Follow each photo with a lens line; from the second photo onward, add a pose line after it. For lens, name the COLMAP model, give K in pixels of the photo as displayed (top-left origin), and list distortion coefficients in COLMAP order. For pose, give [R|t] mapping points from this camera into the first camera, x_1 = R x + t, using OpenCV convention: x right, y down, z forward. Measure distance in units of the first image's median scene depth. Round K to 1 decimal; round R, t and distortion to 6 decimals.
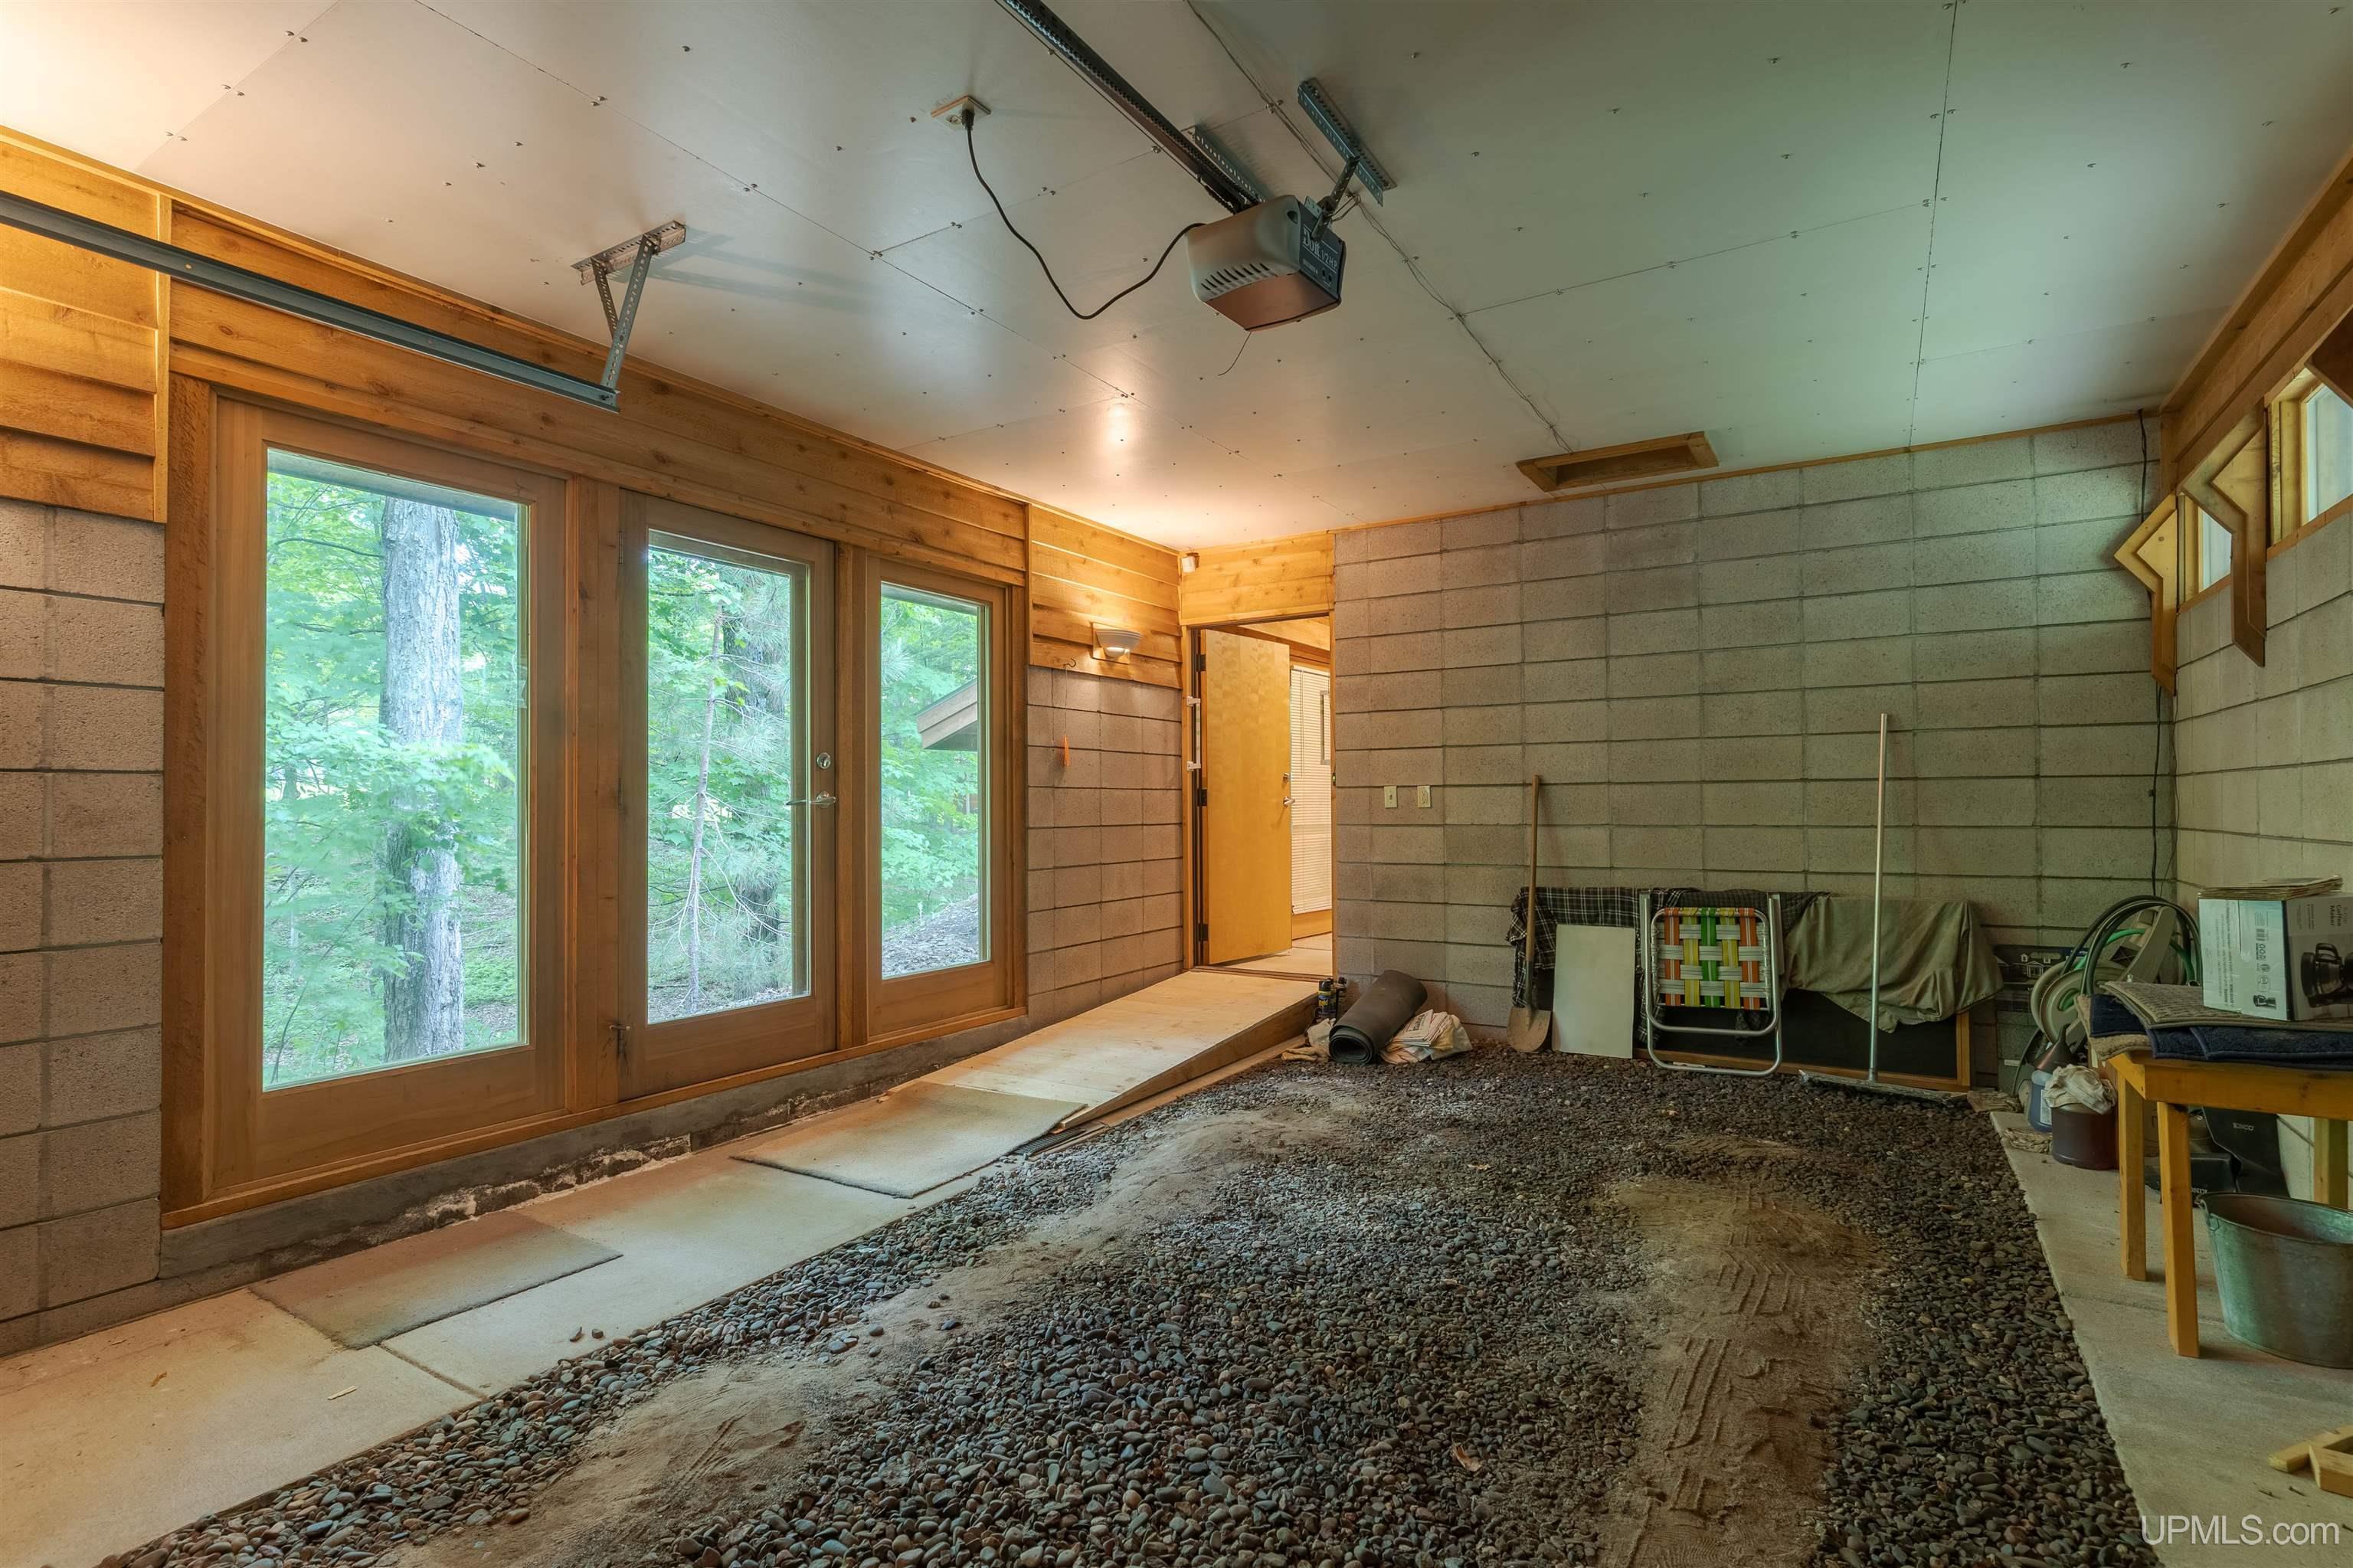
lens RADIAL K [[1127.1, 0, 1173.5], [0, 1127.1, 783.8], [0, 0, 1]] dist [-0.000889, 0.000303]
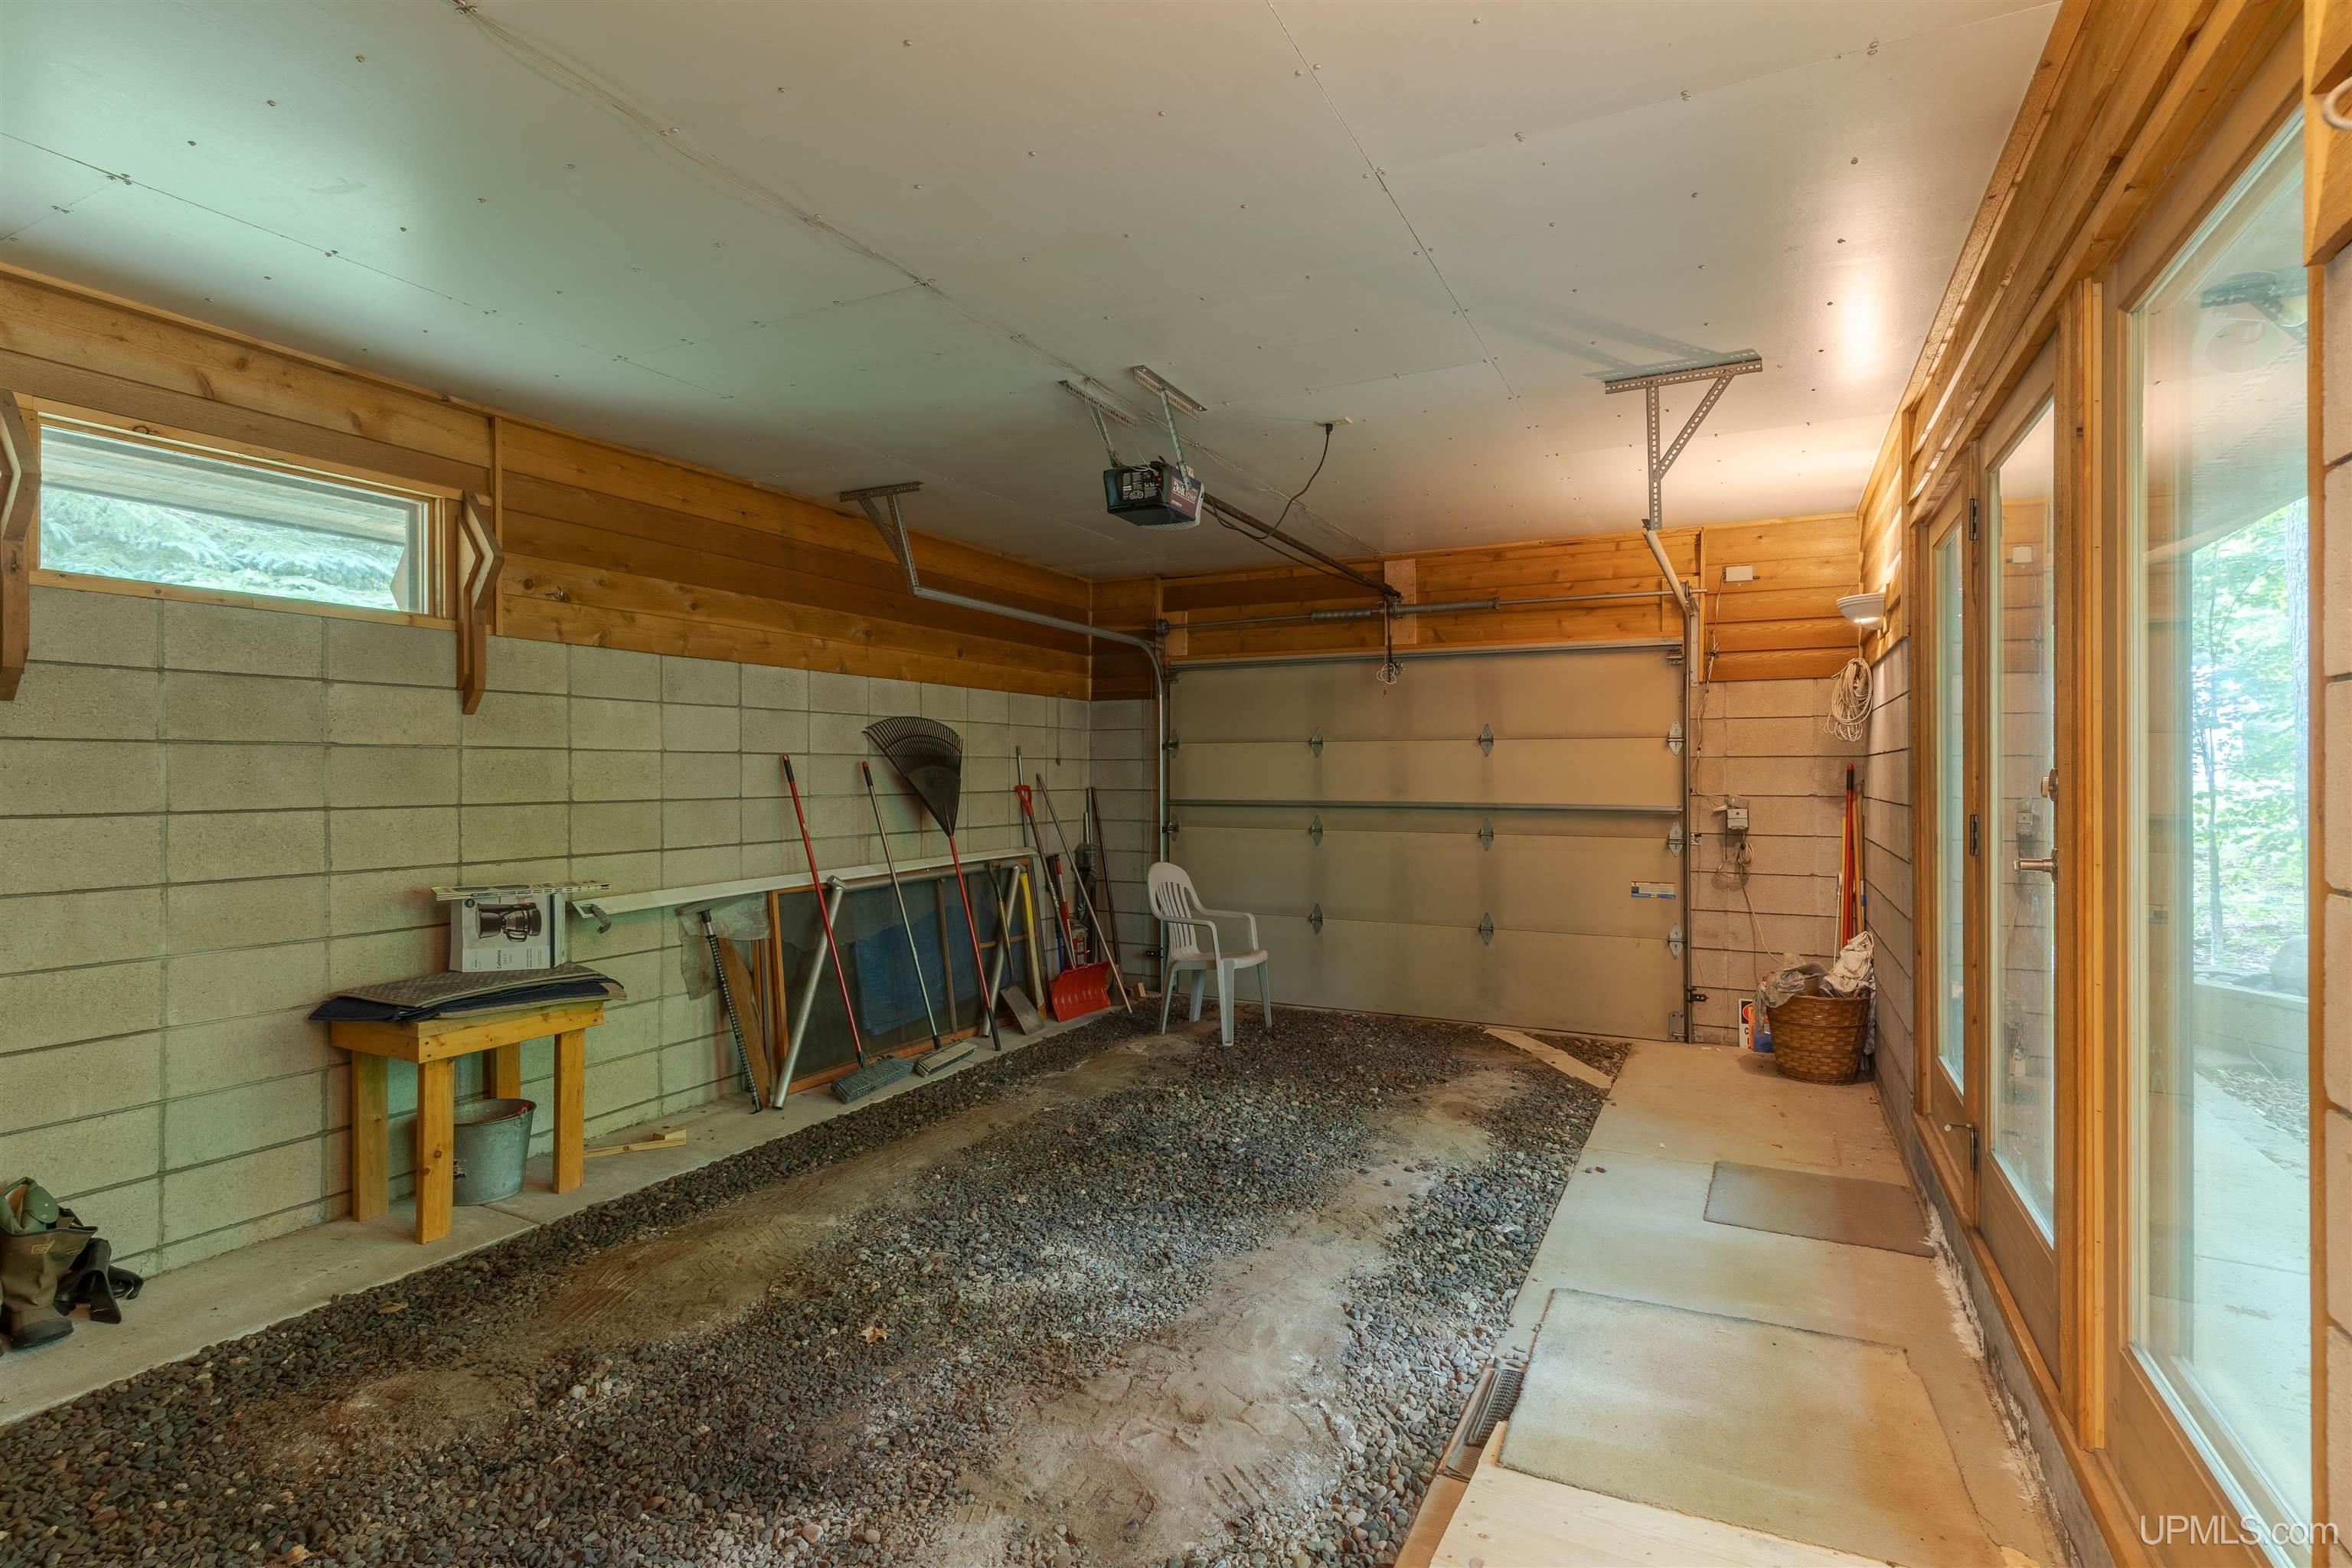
lens RADIAL K [[1126.6, 0, 1173.0], [0, 1126.6, 783.8], [0, 0, 1]] dist [-0.000889, 0.000303]
pose [[-0.996756, 0.004029, -0.080376, 0.142410], [0.005112, 0.999899, -0.013272, -0.020374], [0.080314, -0.013640, -0.996676, 1.963362]]
